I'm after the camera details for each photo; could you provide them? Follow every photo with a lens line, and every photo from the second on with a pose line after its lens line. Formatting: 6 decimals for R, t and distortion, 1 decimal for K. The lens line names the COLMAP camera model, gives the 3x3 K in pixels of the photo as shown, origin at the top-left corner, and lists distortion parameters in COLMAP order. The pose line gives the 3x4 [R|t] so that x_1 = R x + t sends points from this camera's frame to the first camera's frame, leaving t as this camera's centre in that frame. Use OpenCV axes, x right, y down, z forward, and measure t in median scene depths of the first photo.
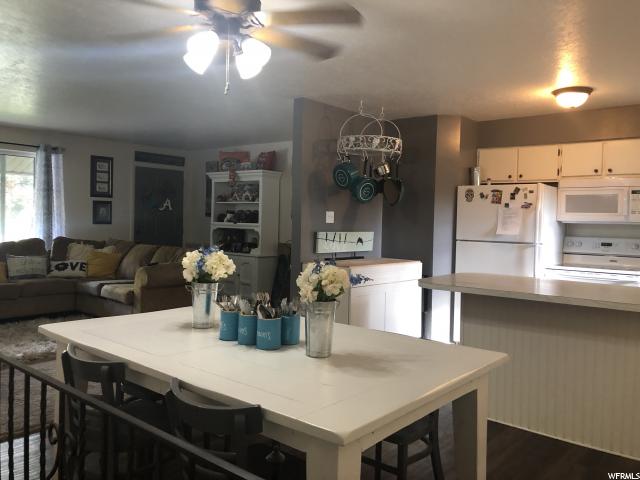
lens RADIAL K [[532.4, 0, 320.3], [0, 532.4, 238.6], [0, 0, 1]] dist [0.059886, -0.032854]
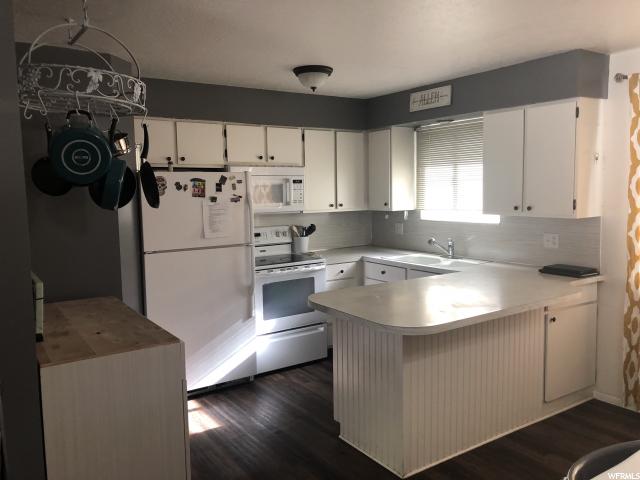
lens RADIAL K [[532.4, 0, 319.8], [0, 532.4, 239.6], [0, 0, 1]] dist [0.059886, -0.032854]
pose [[0.267125, -0.124078, 0.955641, -0.344801], [0.059504, 0.991908, 0.112154, -0.081386], [-0.961823, 0.026905, 0.272346, 0.651406]]
